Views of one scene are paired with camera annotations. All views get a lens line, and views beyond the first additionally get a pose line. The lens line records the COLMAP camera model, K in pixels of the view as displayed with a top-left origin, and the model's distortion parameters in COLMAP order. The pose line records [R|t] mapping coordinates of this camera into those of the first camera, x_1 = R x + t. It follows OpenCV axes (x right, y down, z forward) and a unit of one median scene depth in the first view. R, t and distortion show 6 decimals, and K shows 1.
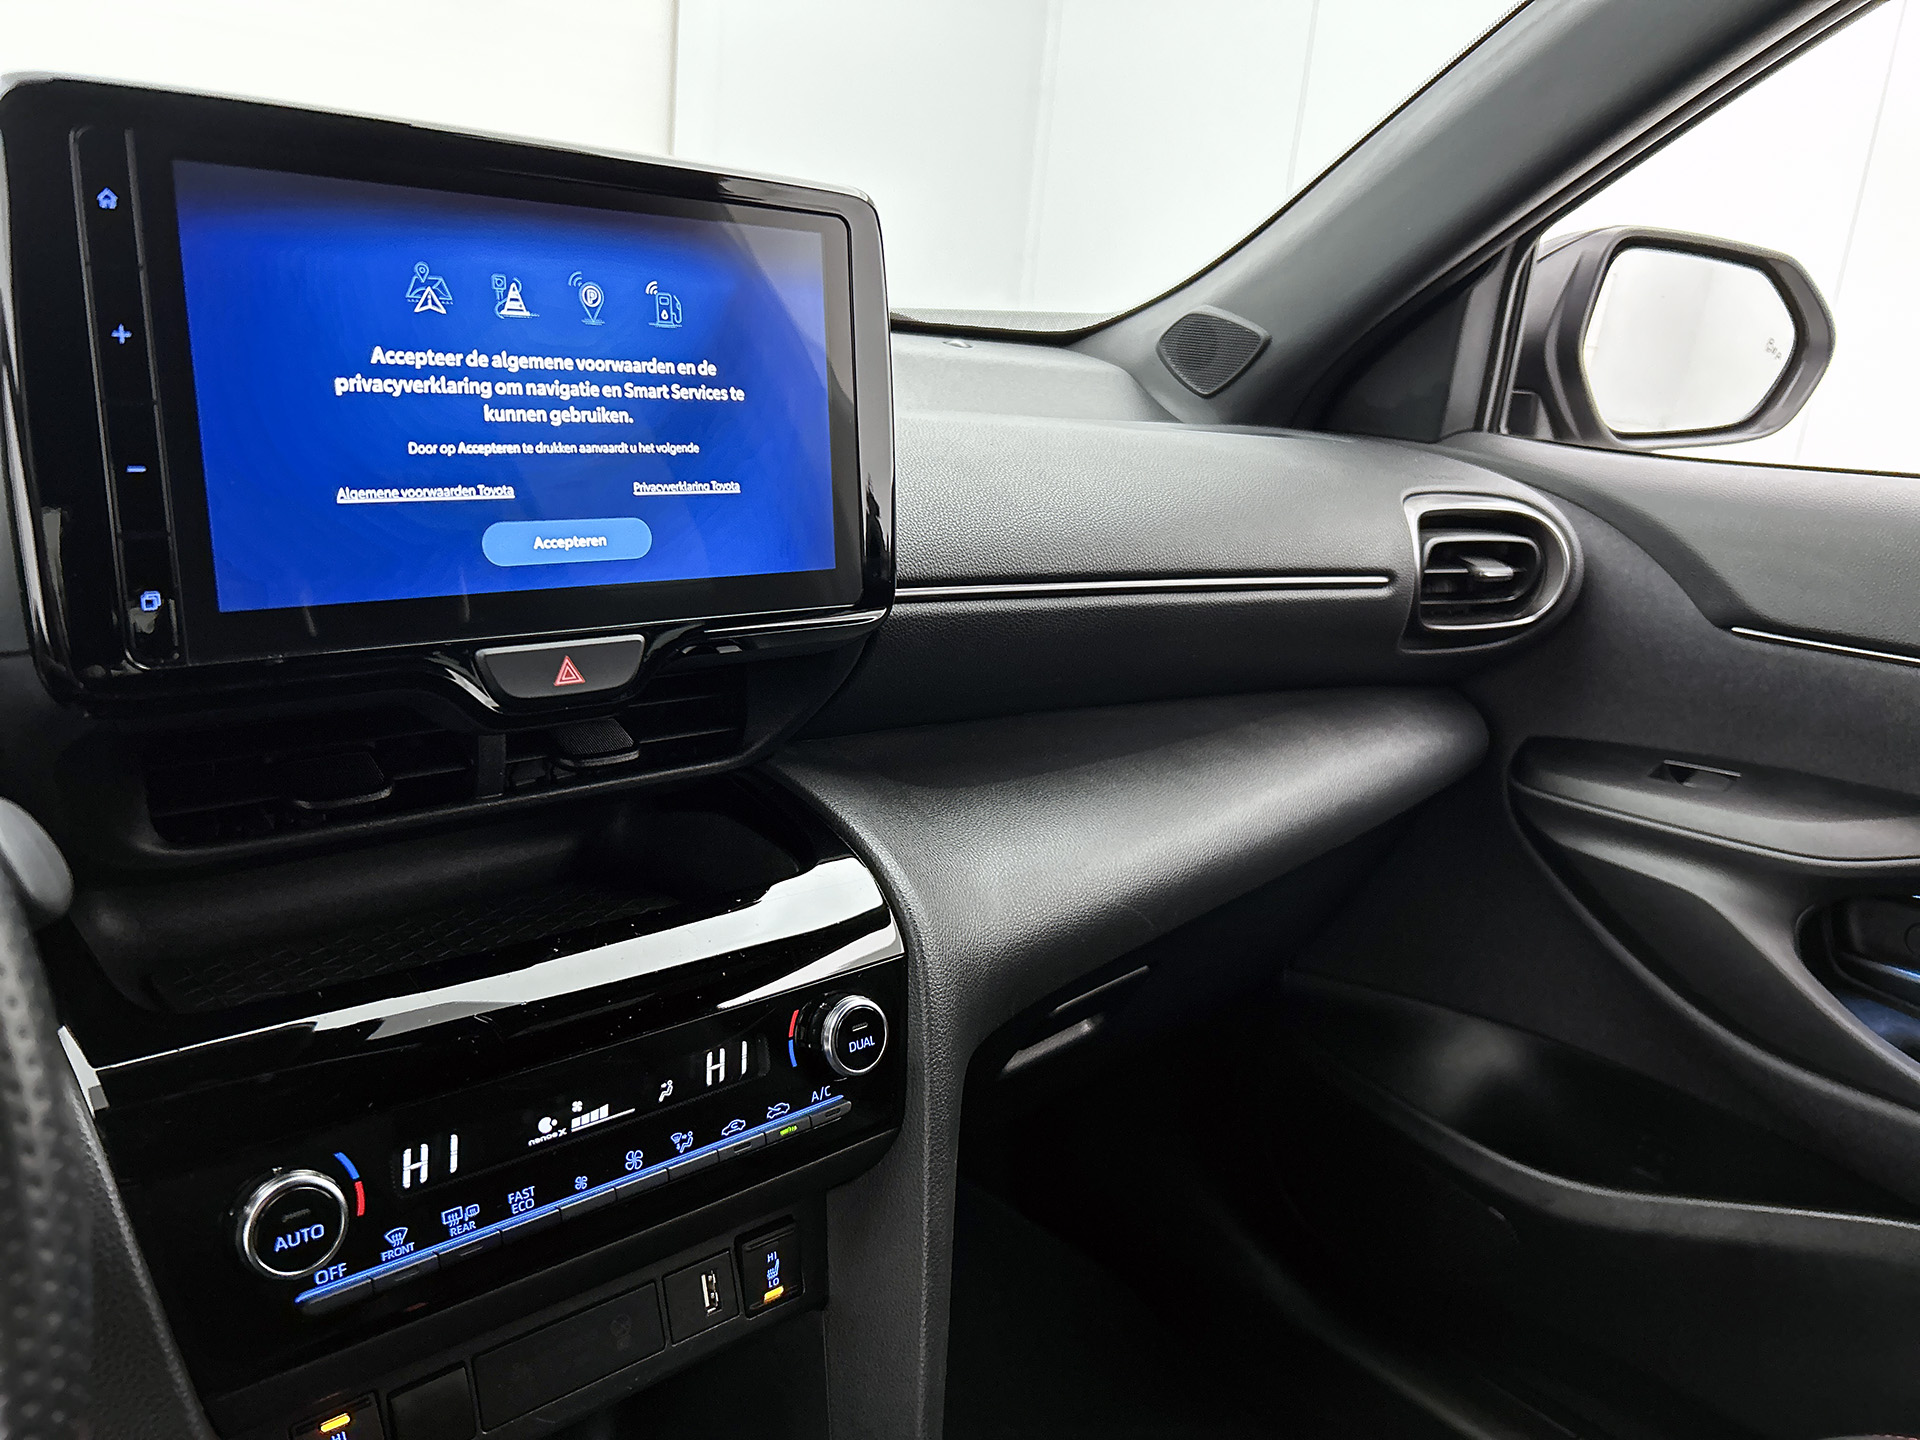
lens RADIAL K [[1477.0, 0, 980.5], [0, 1477.0, 718.2], [0, 0, 1]] dist [0.045169, -0.044697]
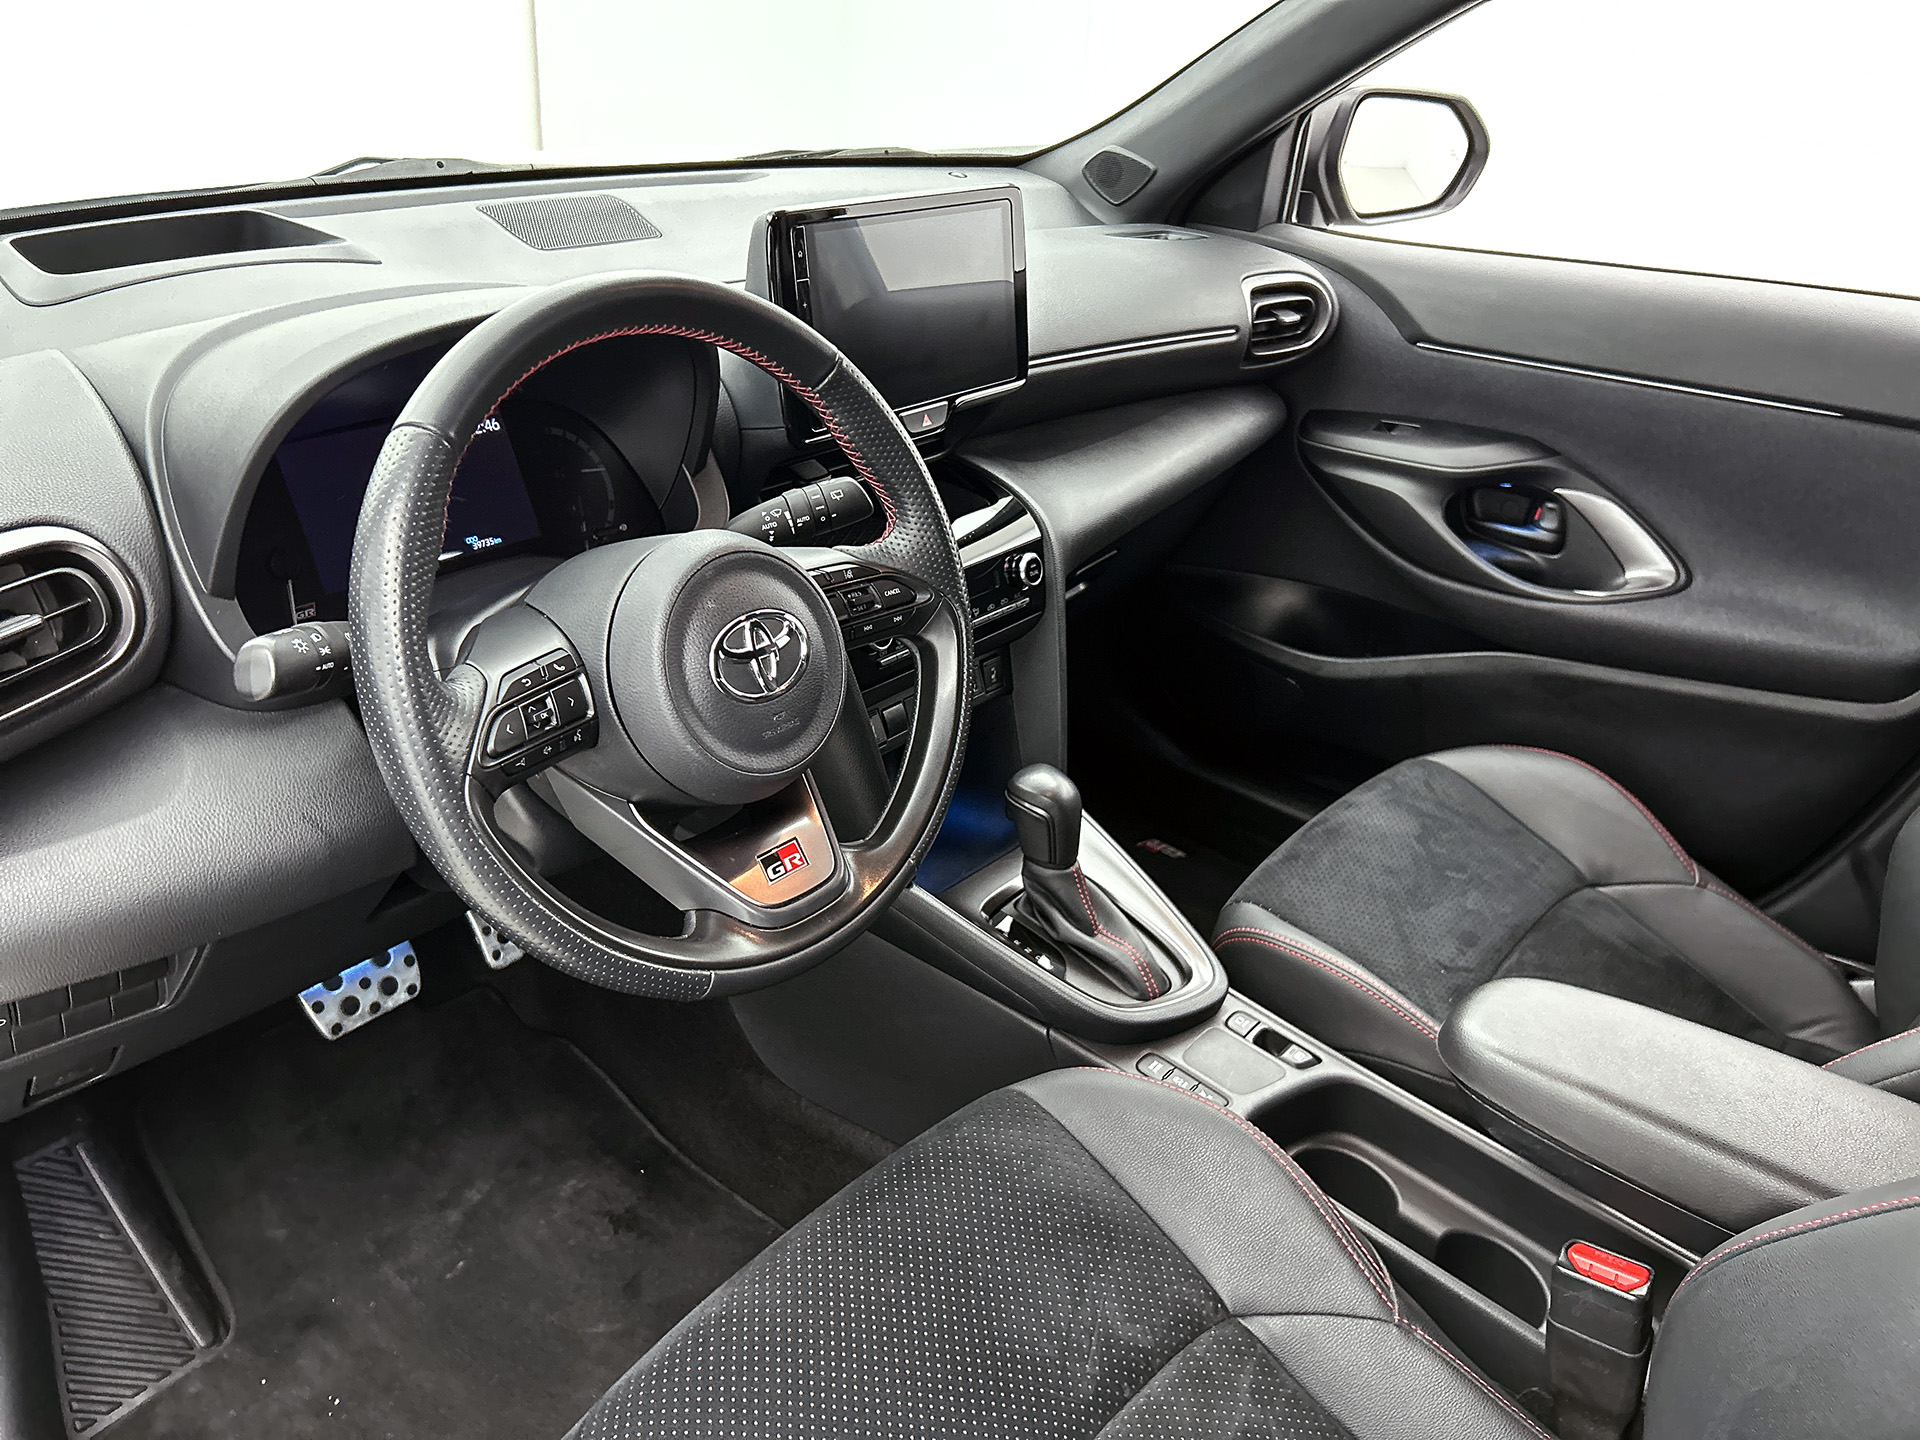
lens RADIAL K [[1477.0, 0, 959.7], [0, 1477.0, 731.3], [0, 0, 1]] dist [0.045169, -0.044697]
pose [[0.990470, -0.085065, 0.108322, -0.302142], [0.058757, 0.972289, 0.226278, -0.046510], [-0.124569, -0.217757, 0.968021, -0.838588]]
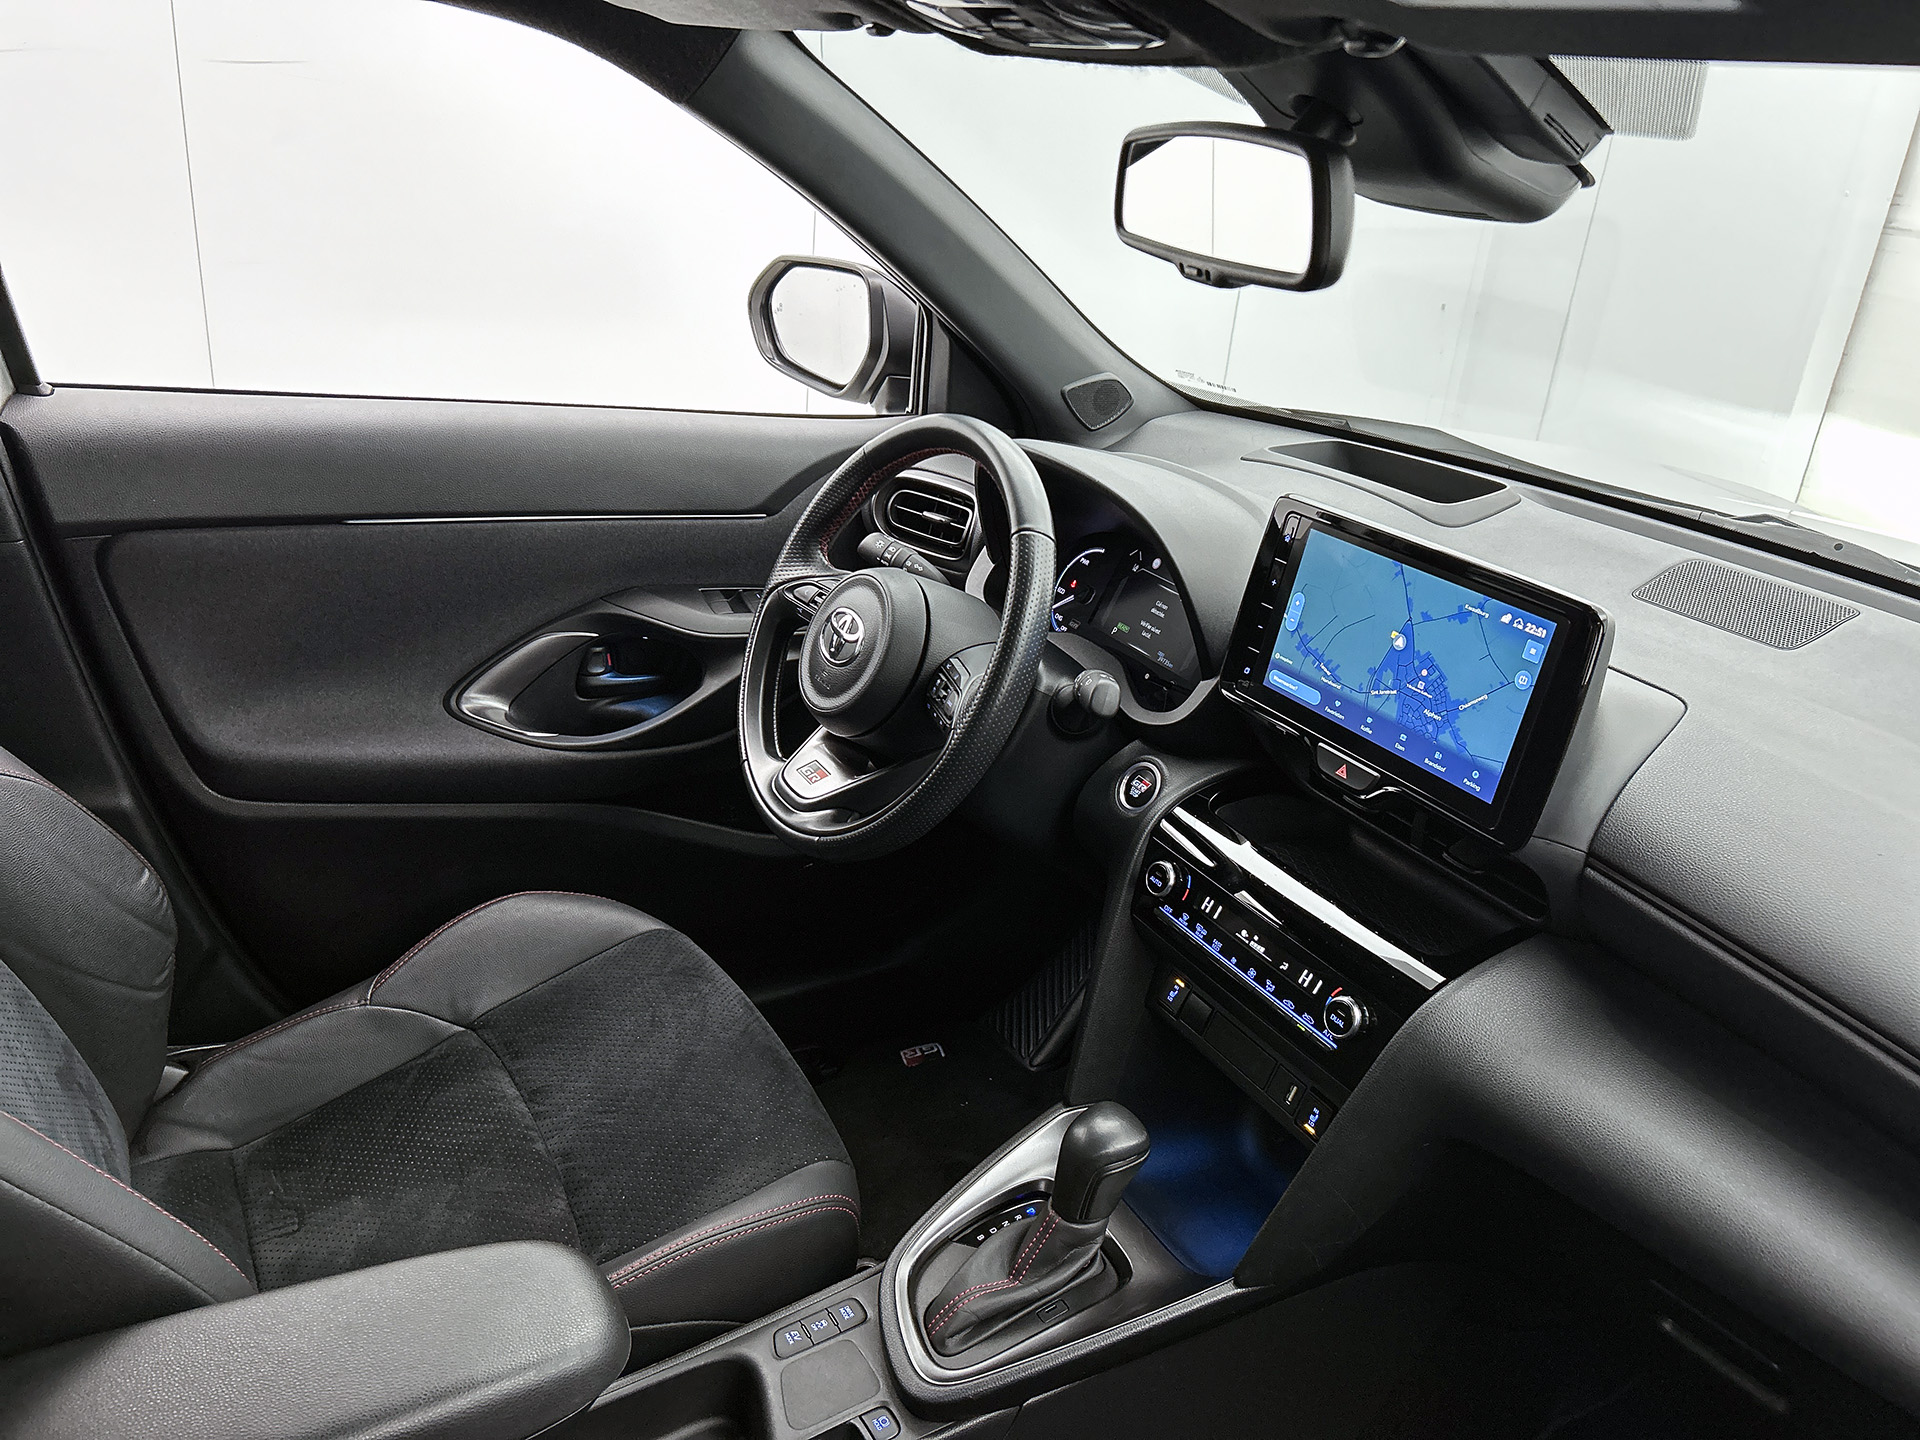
lens RADIAL K [[1477.0, 0, 922.5], [0, 1477.0, 686.1], [0, 0, 1]] dist [0.045169, -0.044697]
pose [[-0.222158, 0.258302, -0.940173, 1.054835], [-0.365370, 0.871951, 0.325894, -0.351640], [0.903964, 0.415911, -0.099335, 0.347086]]
